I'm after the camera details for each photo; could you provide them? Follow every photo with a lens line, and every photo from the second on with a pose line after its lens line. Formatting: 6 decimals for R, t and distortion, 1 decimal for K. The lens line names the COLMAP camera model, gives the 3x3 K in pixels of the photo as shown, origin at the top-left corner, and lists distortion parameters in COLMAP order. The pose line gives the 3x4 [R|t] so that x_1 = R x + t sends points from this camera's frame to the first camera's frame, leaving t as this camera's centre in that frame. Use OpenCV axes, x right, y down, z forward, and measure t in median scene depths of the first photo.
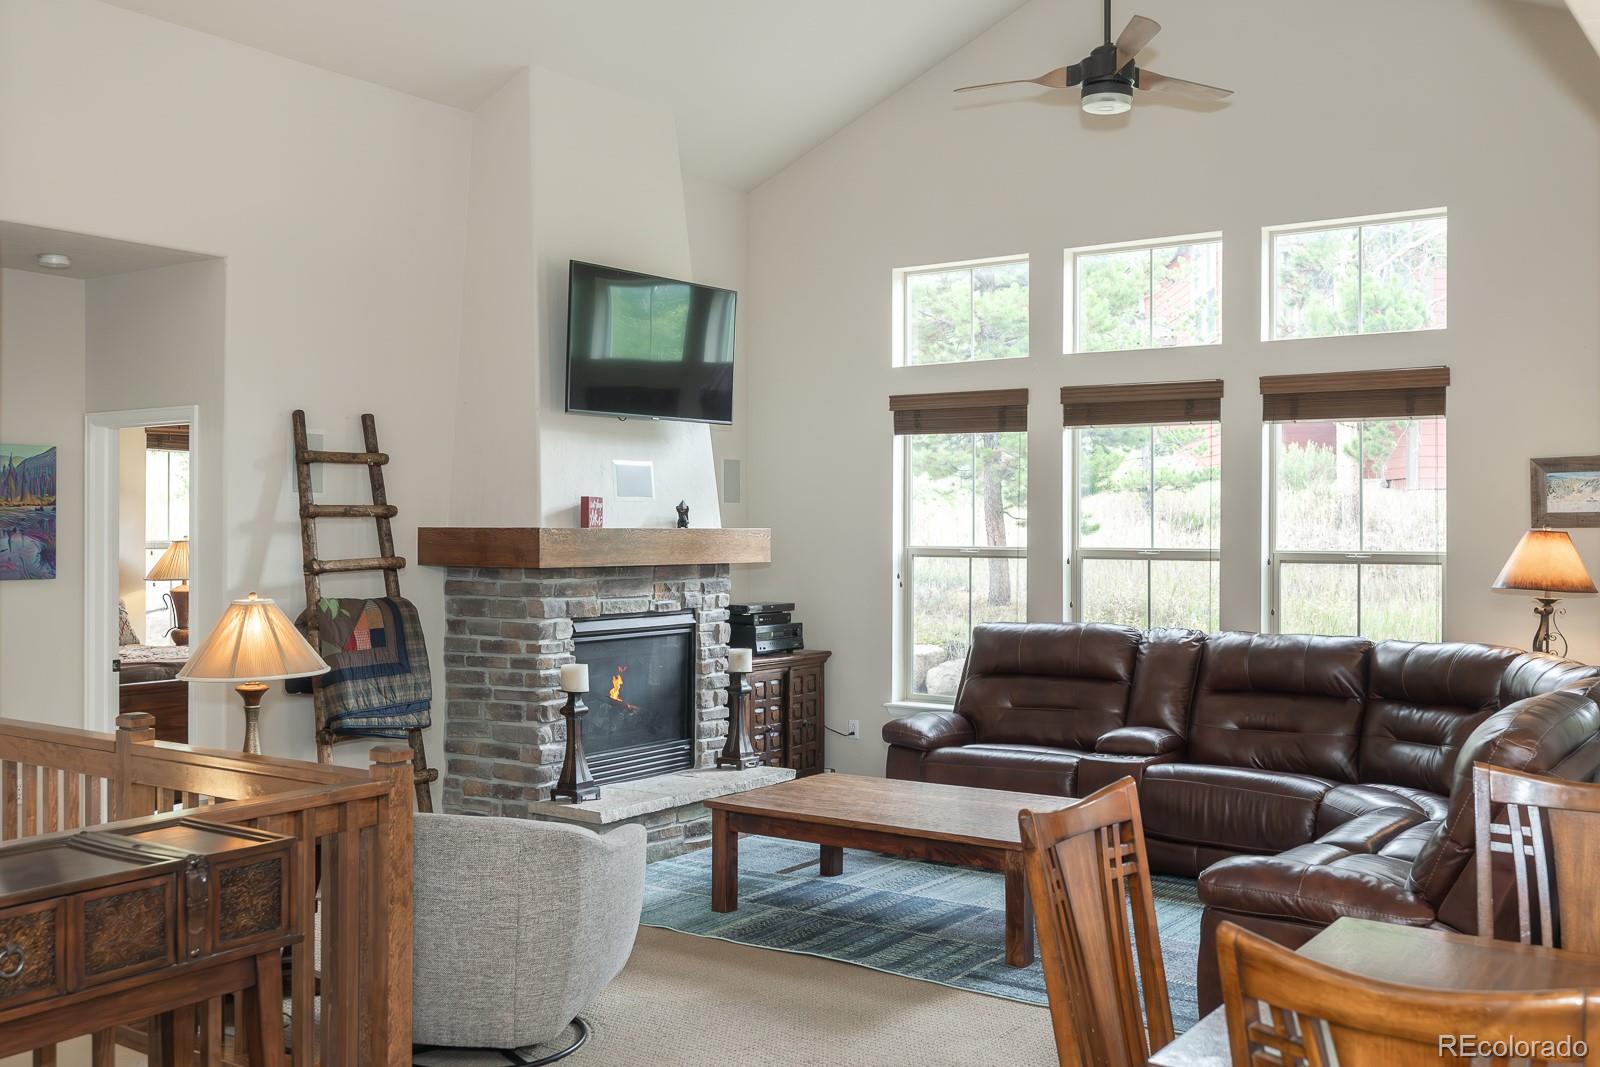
lens RADIAL K [[1522.6, 0, 850.2], [0, 1522.6, 519.2], [0, 0, 1]] dist [-0.002695, 0.006138]
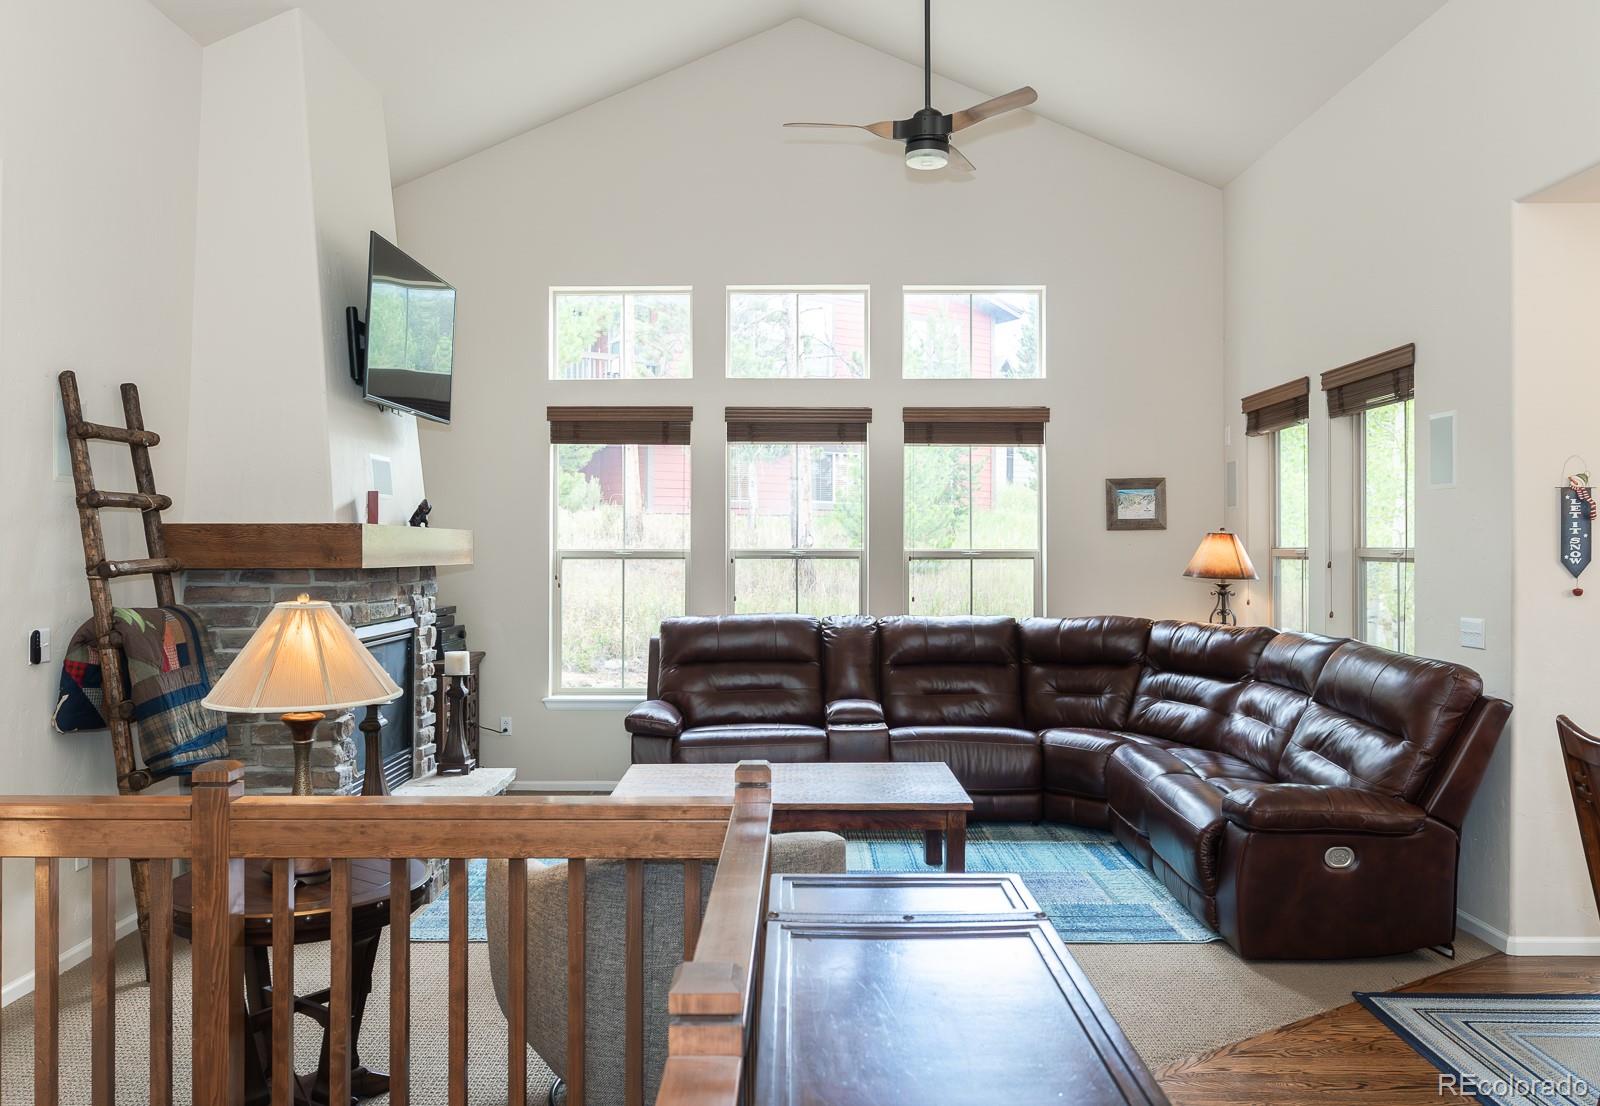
lens RADIAL K [[1232.2, 0, 803.8], [0, 1232.2, 532.1], [0, 0, 1]] dist [0.003234, 0.001880]
pose [[0.827388, 0.004449, 0.561614, -0.361885], [-0.000042, 0.999969, -0.007859, 0.014987], [-0.561631, 0.006479, 0.827362, 0.229162]]
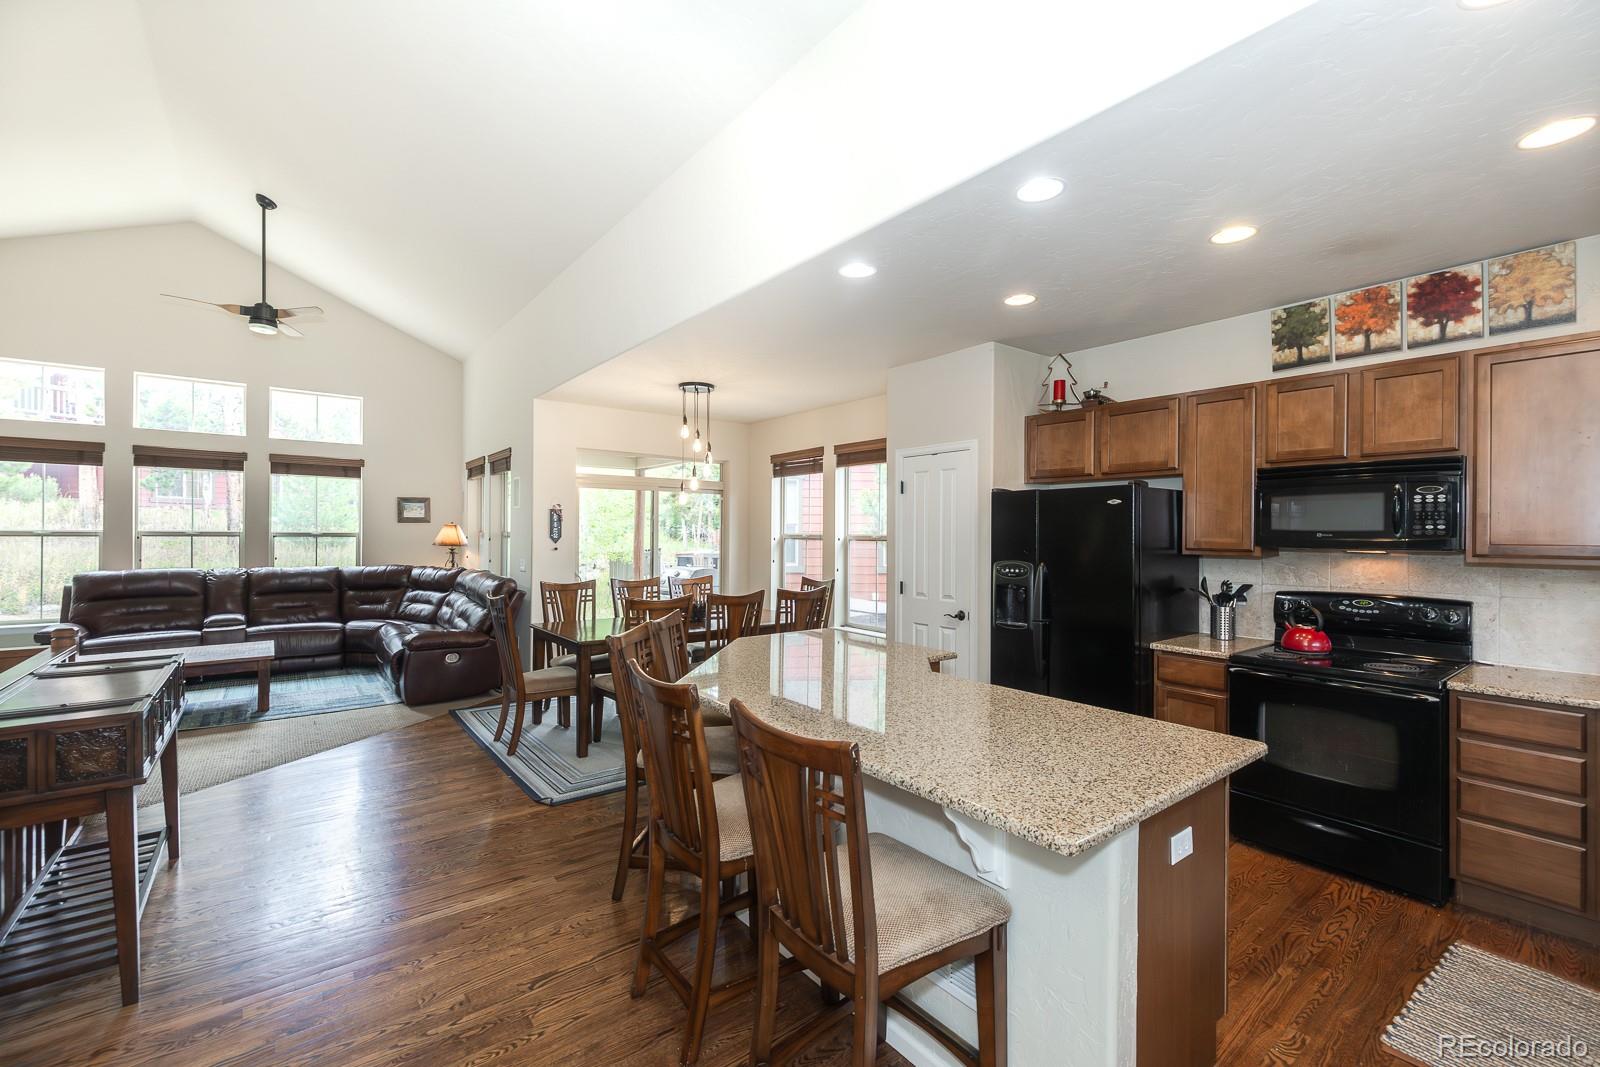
lens RADIAL K [[661.2, 0, 795.3], [0, 661.2, 533.2], [0, 0, 1]] dist [-0.000718, -0.000142]
pose [[0.305870, -0.000335, 0.952073, -0.429899], [-0.008818, 0.999956, 0.003184, 0.013902], [-0.952032, -0.009369, 0.305854, -0.038396]]
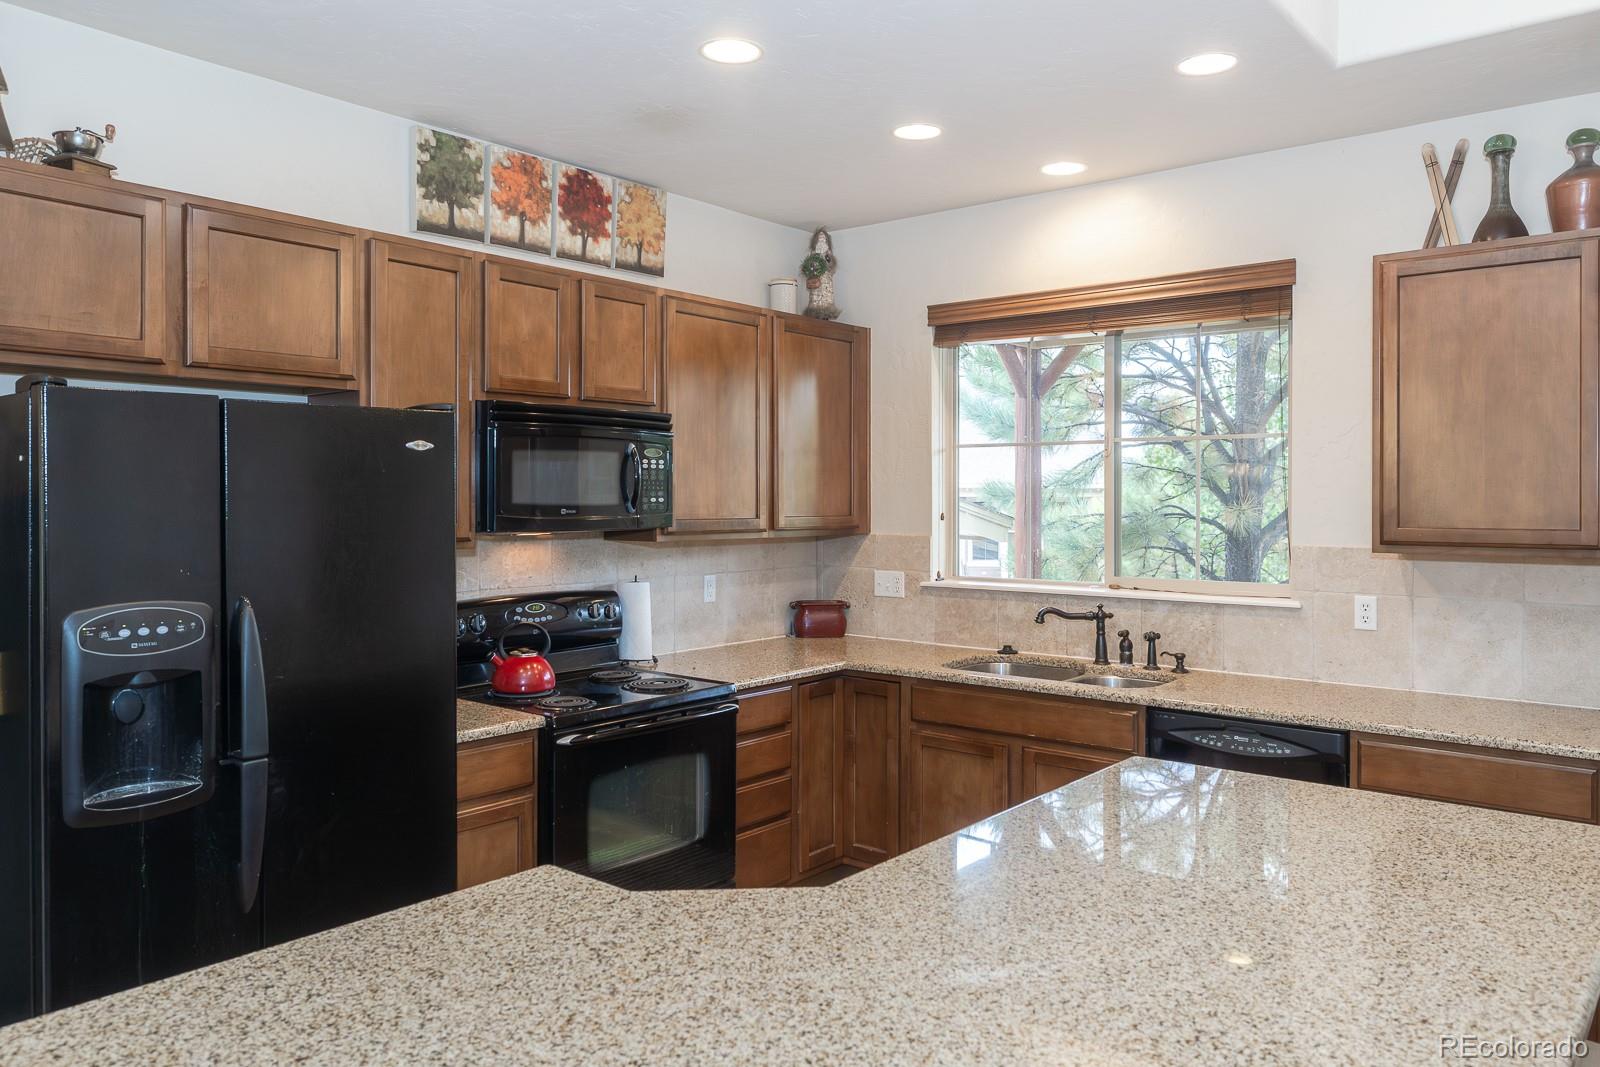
lens RADIAL K [[1145.2, 0, 800.1], [0, 1145.2, 498.6], [0, 0, 1]] dist [0.000990, -0.000081]
pose [[-0.995929, -0.005137, 0.089998, -0.061483], [-0.005292, 0.999985, -0.001484, 0.007989], [-0.089989, -0.001954, -0.995941, 0.254971]]
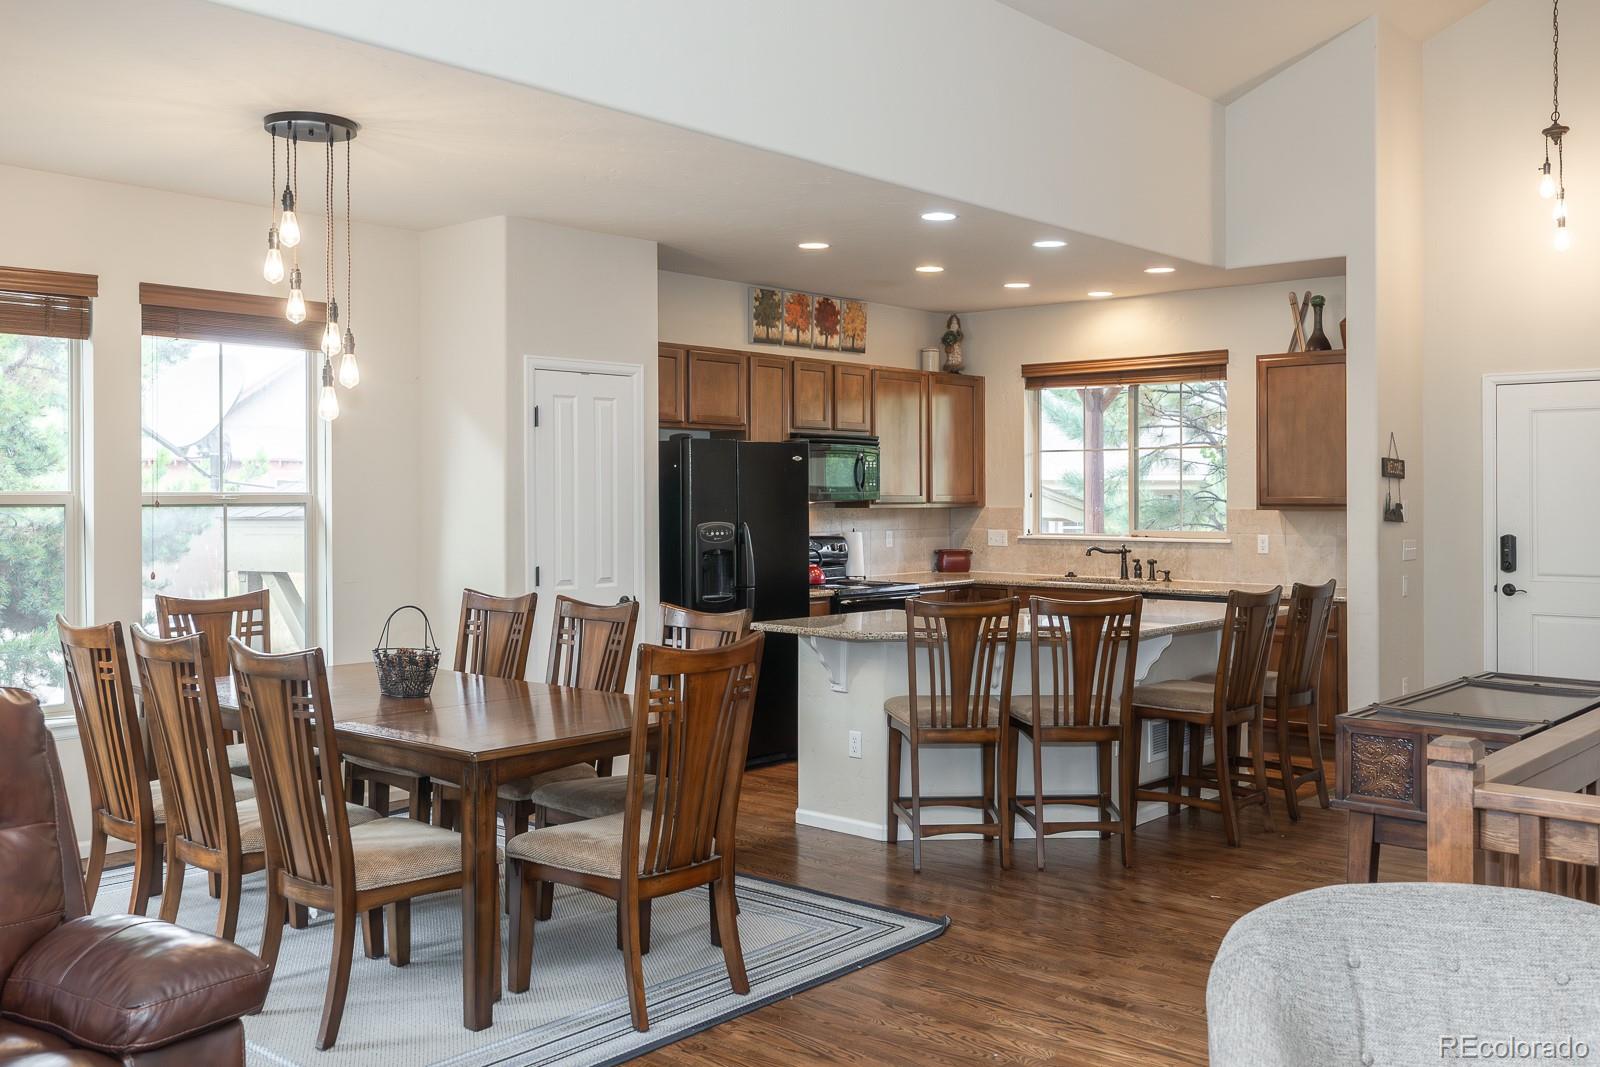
lens RADIAL K [[1449.6, 0, 785.2], [0, 1449.6, 484.3], [0, 0, 1]] dist [0.002583, -0.015007]
pose [[-0.991308, -0.001779, 0.131548, -0.034323], [-0.002970, 0.999956, -0.008856, 0.019359], [-0.131526, -0.009170, -0.991270, 0.959639]]
